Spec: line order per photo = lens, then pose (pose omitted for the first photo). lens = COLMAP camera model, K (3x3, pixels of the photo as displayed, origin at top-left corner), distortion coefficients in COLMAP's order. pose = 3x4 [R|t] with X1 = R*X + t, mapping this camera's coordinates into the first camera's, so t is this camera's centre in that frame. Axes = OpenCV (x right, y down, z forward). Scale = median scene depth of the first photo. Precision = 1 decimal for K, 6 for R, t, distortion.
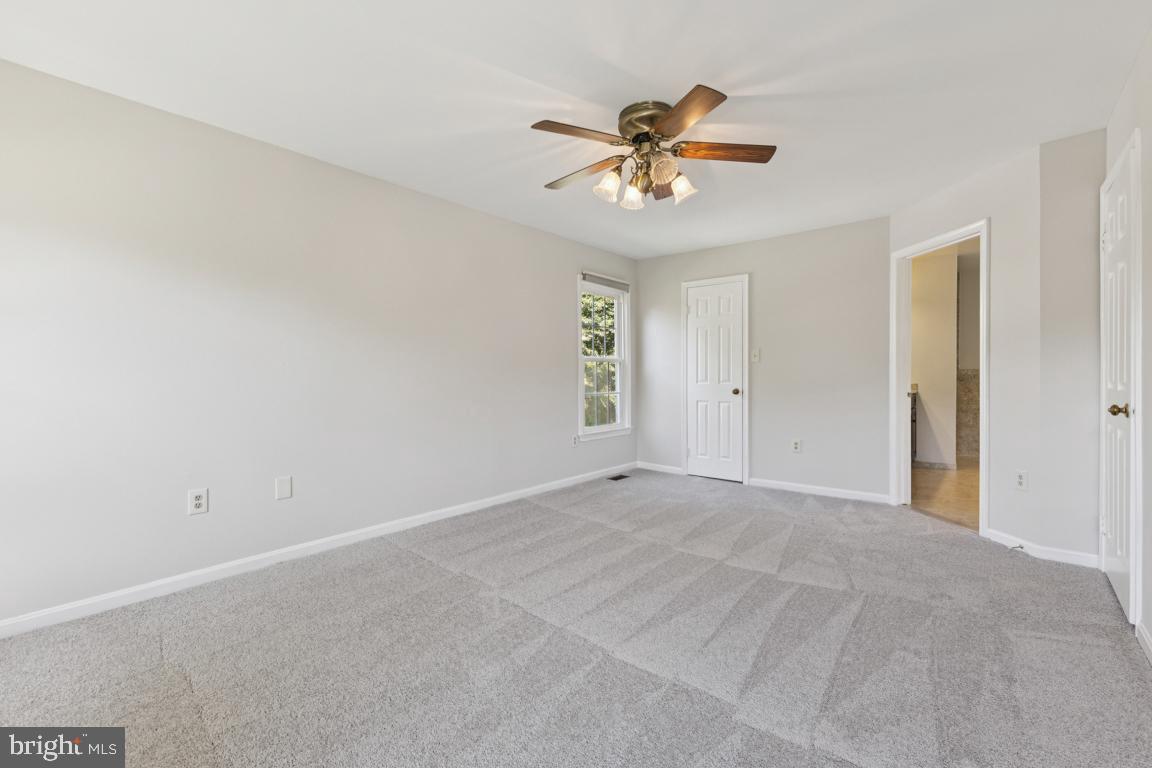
lens RADIAL K [[496.5, 0, 576.6], [0, 496.5, 380.2], [0, 0, 1]] dist [0.000732, 0.000203]
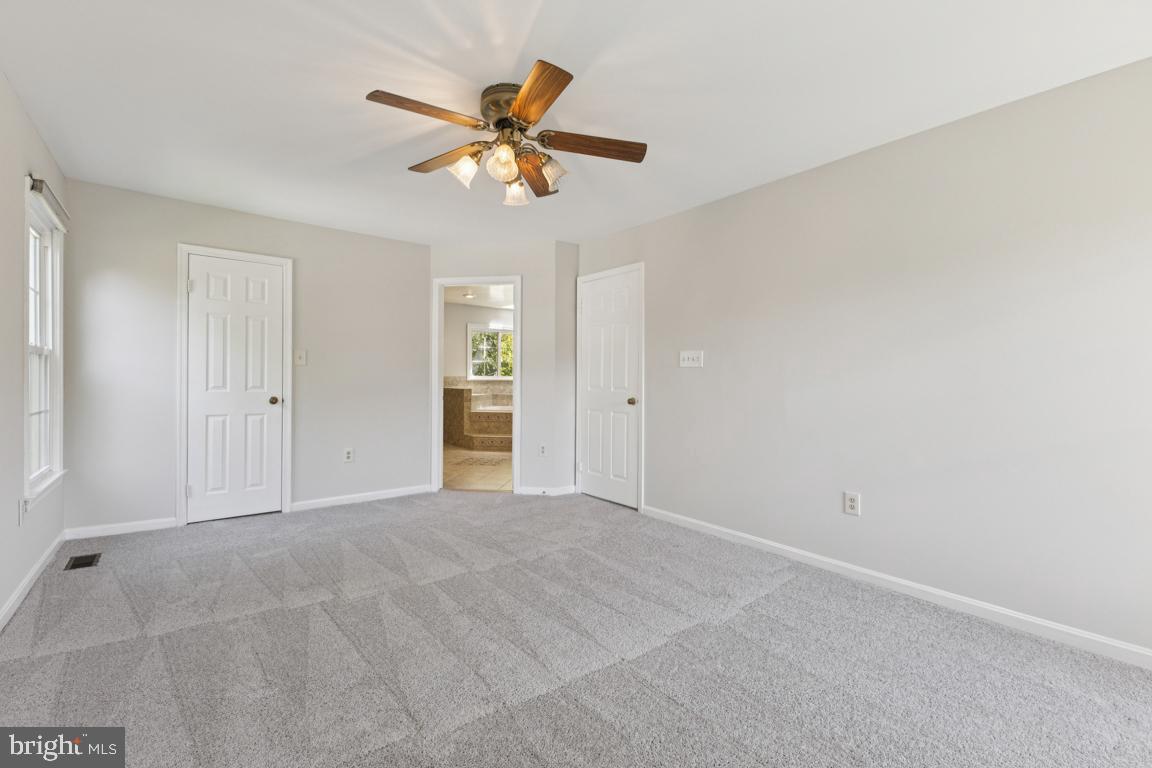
lens RADIAL K [[496.5, 0, 576.6], [0, 496.5, 380.2], [0, 0, 1]] dist [0.000732, 0.000203]
pose [[0.198328, 0.007352, 0.980108, -0.383120], [0.001064, 0.999970, -0.007717, -0.003523], [-0.980135, 0.002573, 0.198314, 0.365403]]
